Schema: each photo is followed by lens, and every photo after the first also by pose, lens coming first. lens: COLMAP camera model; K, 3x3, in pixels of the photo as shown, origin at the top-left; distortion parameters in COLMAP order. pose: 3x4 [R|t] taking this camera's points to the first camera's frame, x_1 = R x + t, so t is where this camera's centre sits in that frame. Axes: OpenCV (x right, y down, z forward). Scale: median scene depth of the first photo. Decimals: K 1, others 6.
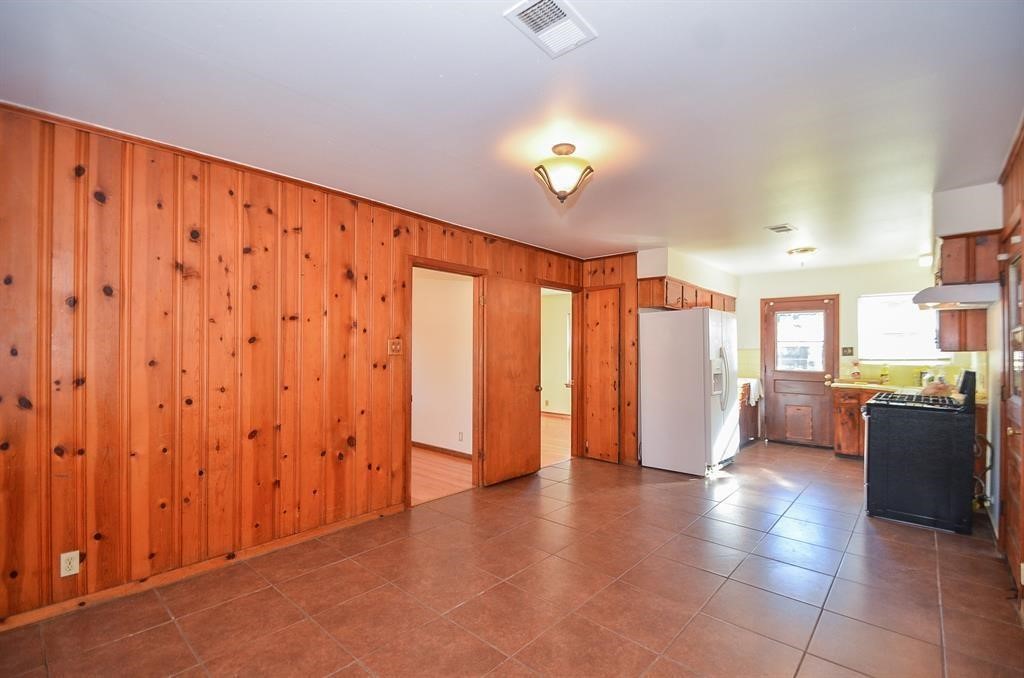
lens RADIAL K [[449.1, 0, 512.5], [0, 449.1, 342.5], [0, 0, 1]] dist [-0.001246, -0.006202]
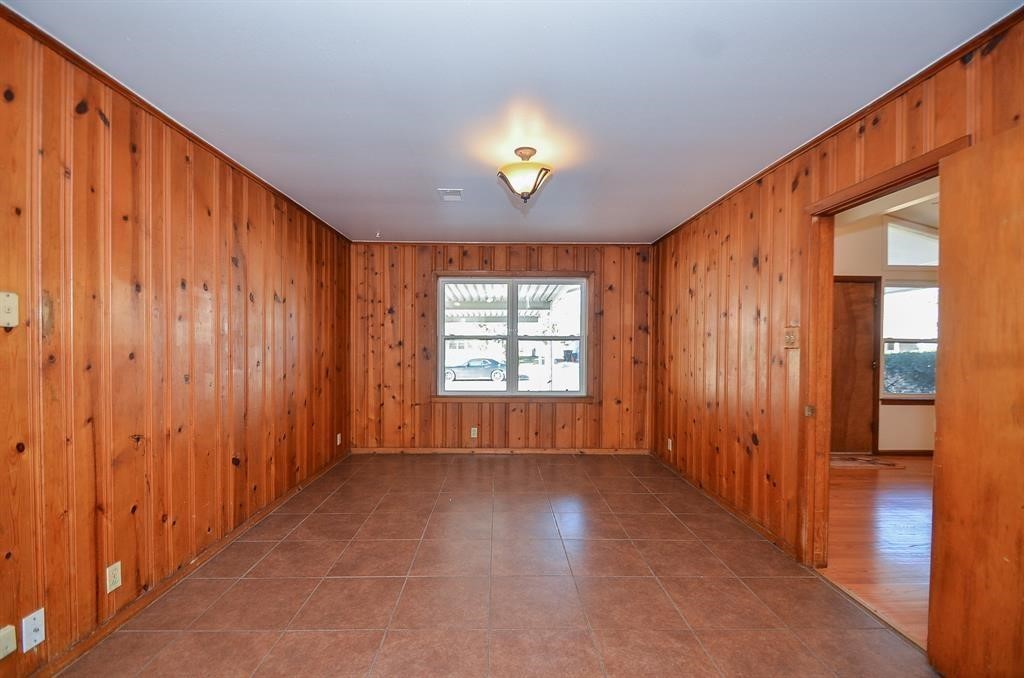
lens RADIAL K [[449.1, 0, 506.1], [0, 449.1, 348.0], [0, 0, 1]] dist [-0.001246, -0.006202]
pose [[-0.734539, -0.005901, -0.678541, 0.643426], [-0.006785, 0.999976, -0.001352, 0.034302], [0.678533, 0.003611, -0.734561, 1.302366]]
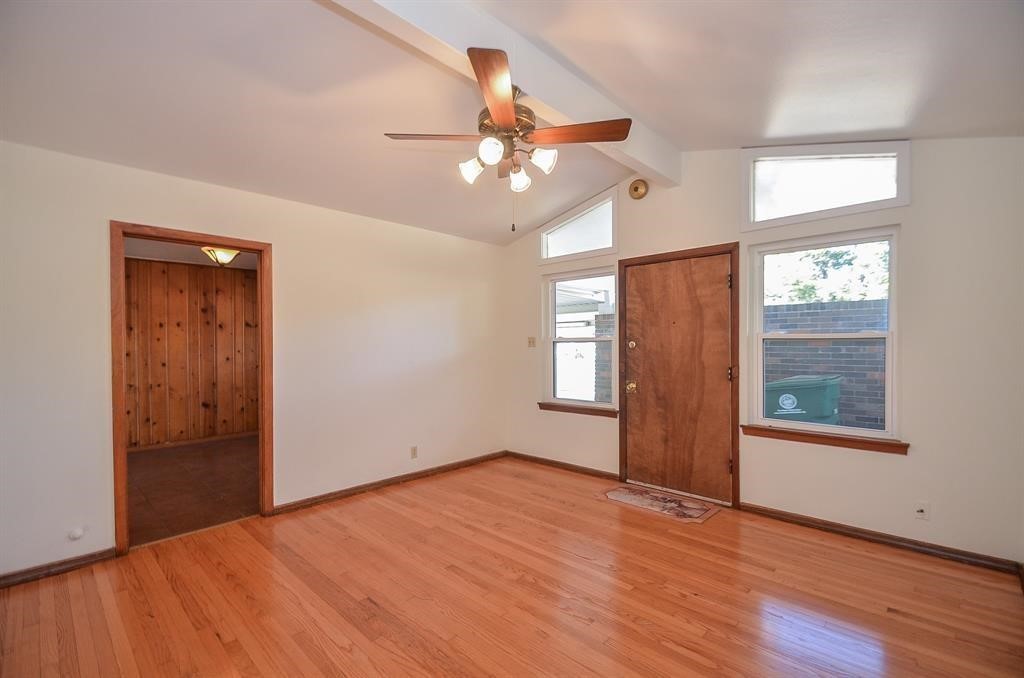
lens RADIAL K [[449.1, 0, 507.9], [0, 449.1, 345.6], [0, 0, 1]] dist [-0.001246, -0.006202]
pose [[-0.999324, -0.001521, 0.036728, -0.742549], [-0.001832, 0.999963, -0.008429, 0.026198], [-0.036714, -0.008490, -0.999290, 2.039054]]
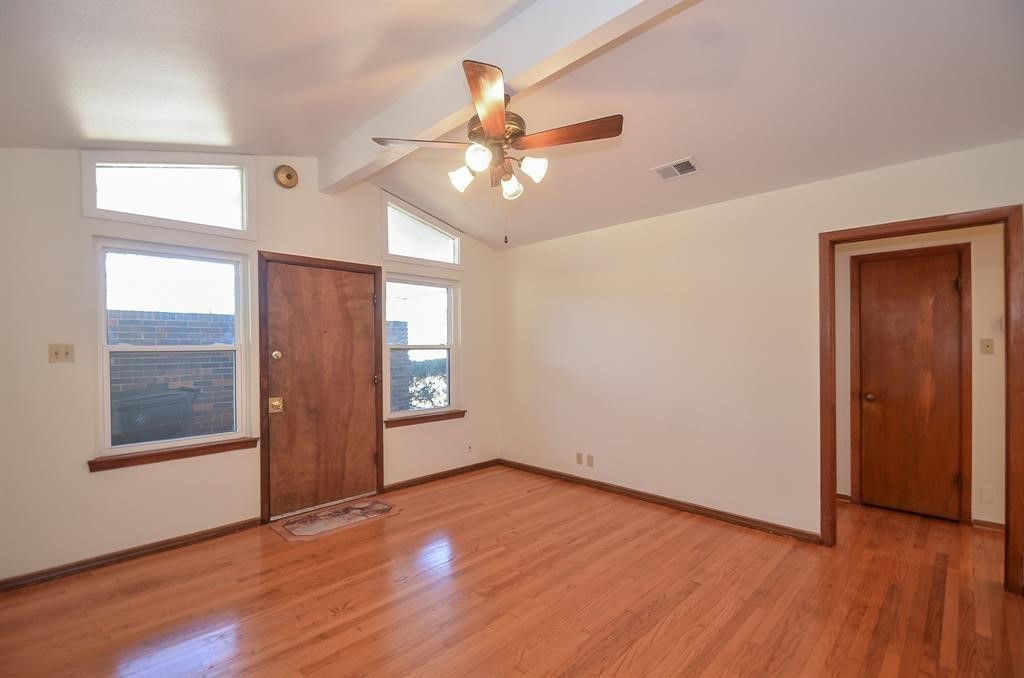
lens RADIAL K [[449.1, 0, 504.0], [0, 449.1, 347.1], [0, 0, 1]] dist [-0.001246, -0.006202]
pose [[-0.058287, -0.010312, -0.998247, -0.084821], [0.023269, 0.999661, -0.011685, 0.019370], [0.998029, -0.023910, -0.058027, 1.437415]]
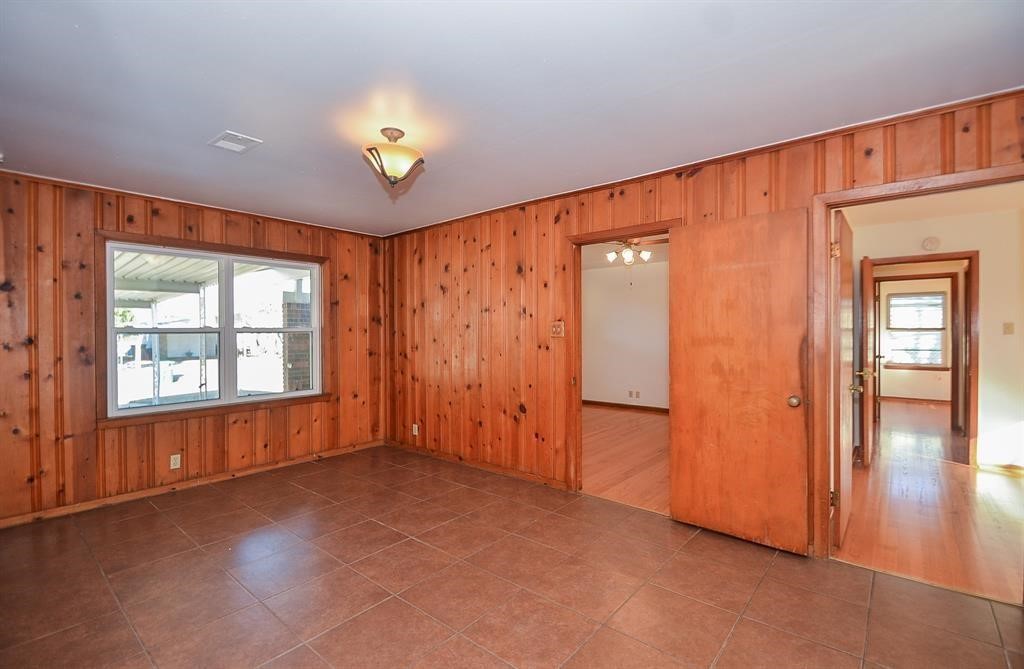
lens RADIAL K [[458.7, 0, 514.2], [0, 458.7, 335.6], [0, 0, 1]] dist [0.001283, -0.003554]
pose [[0.036489, -0.003152, -0.999329, 0.845690], [0.016850, 0.999855, -0.002539, 0.027219], [0.999192, -0.016746, 0.036537, 0.912926]]
